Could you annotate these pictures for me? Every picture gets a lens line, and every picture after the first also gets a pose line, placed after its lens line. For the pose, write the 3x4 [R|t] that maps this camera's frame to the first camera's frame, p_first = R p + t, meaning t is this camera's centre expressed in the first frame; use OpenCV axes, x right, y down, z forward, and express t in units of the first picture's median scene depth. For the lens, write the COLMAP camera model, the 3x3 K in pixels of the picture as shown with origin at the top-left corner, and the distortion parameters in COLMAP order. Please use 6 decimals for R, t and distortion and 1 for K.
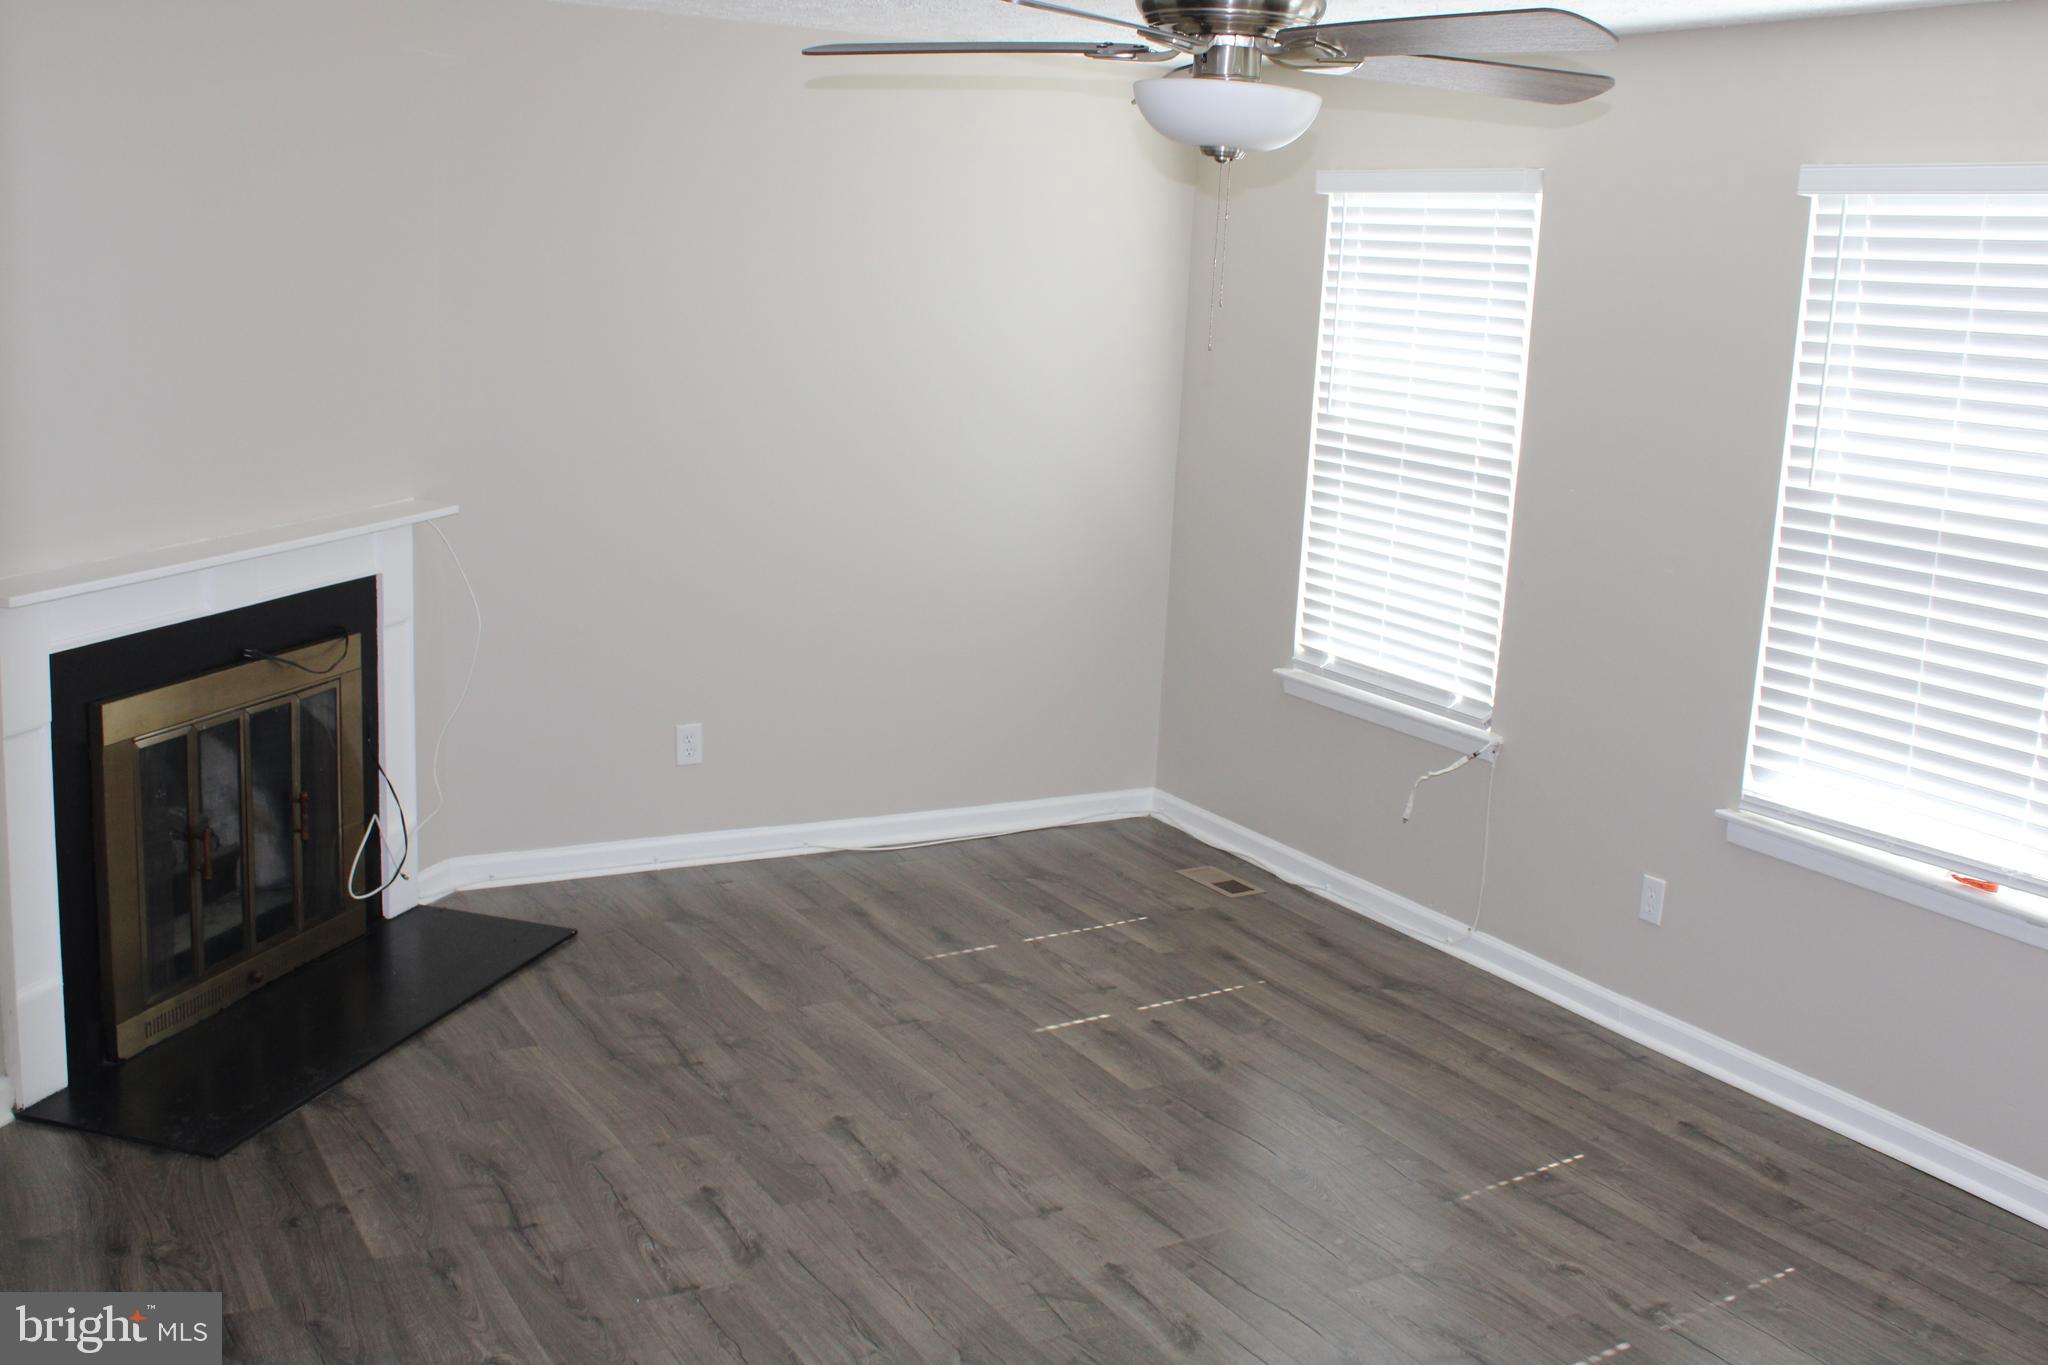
lens RADIAL K [[2046.9, 0, 1033.1], [0, 2046.9, 636.7], [0, 0, 1]] dist [-0.090946, 0.000000]
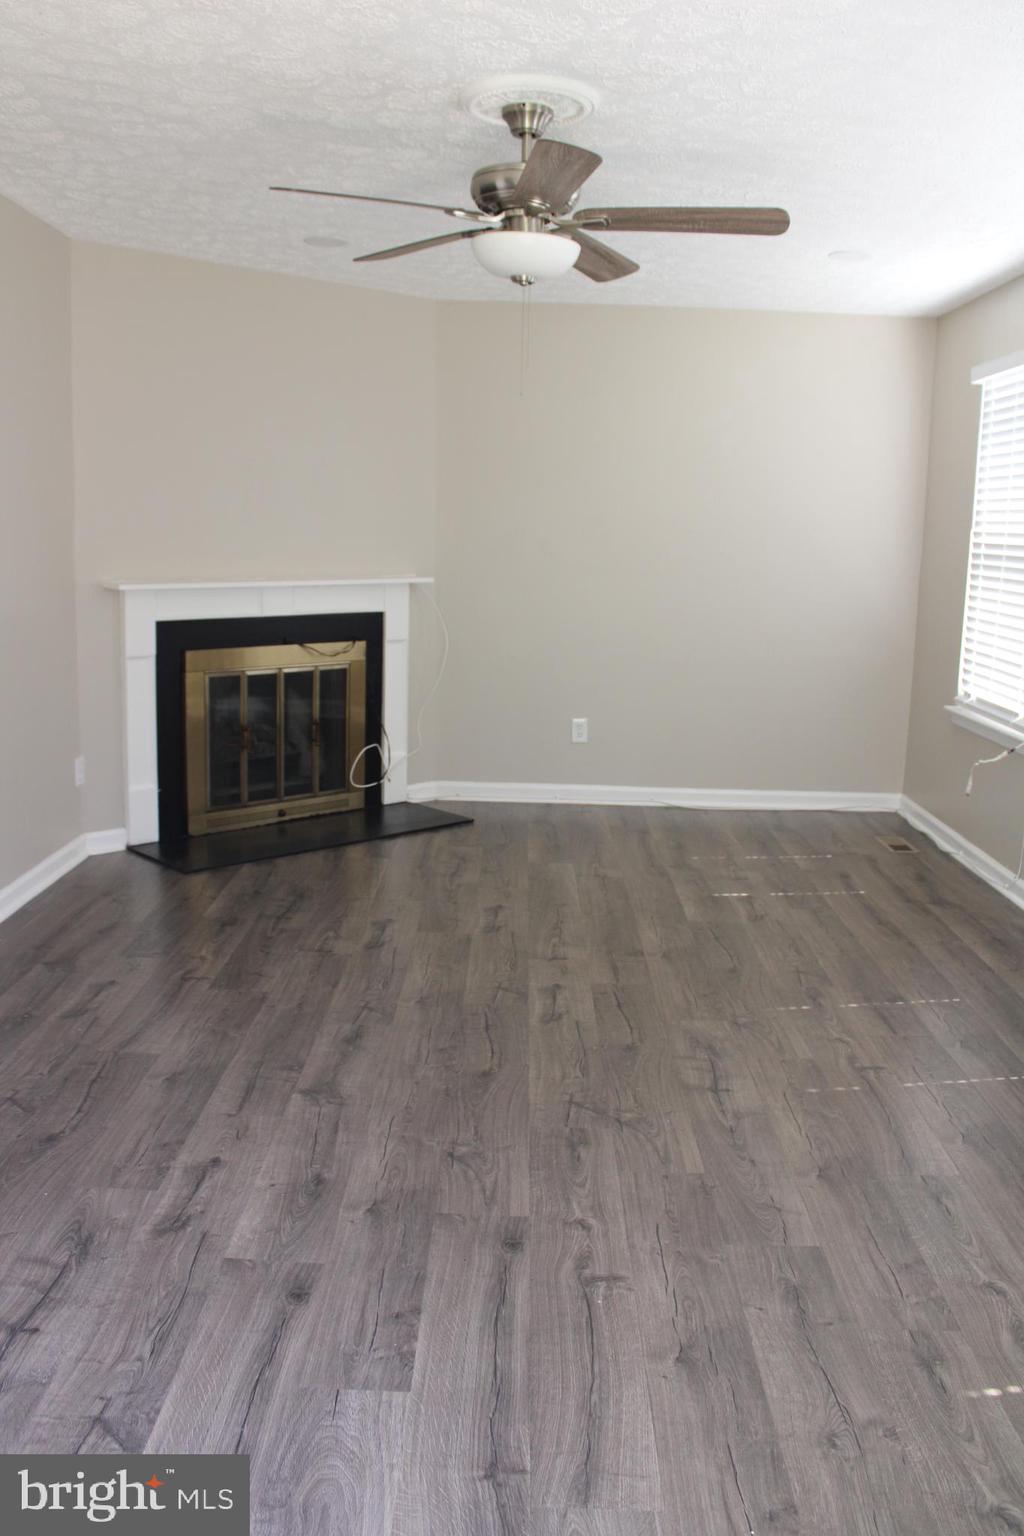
lens RADIAL K [[1287.8, 0, 509.0], [0, 1287.8, 757.8], [0, 0, 1]] dist [-0.152249, 0.105016]
pose [[0.858529, 0.064490, -0.508694, 0.395868], [-0.077474, 0.996985, -0.004360, 0.102420], [0.506879, 0.043154, 0.860937, 0.061727]]
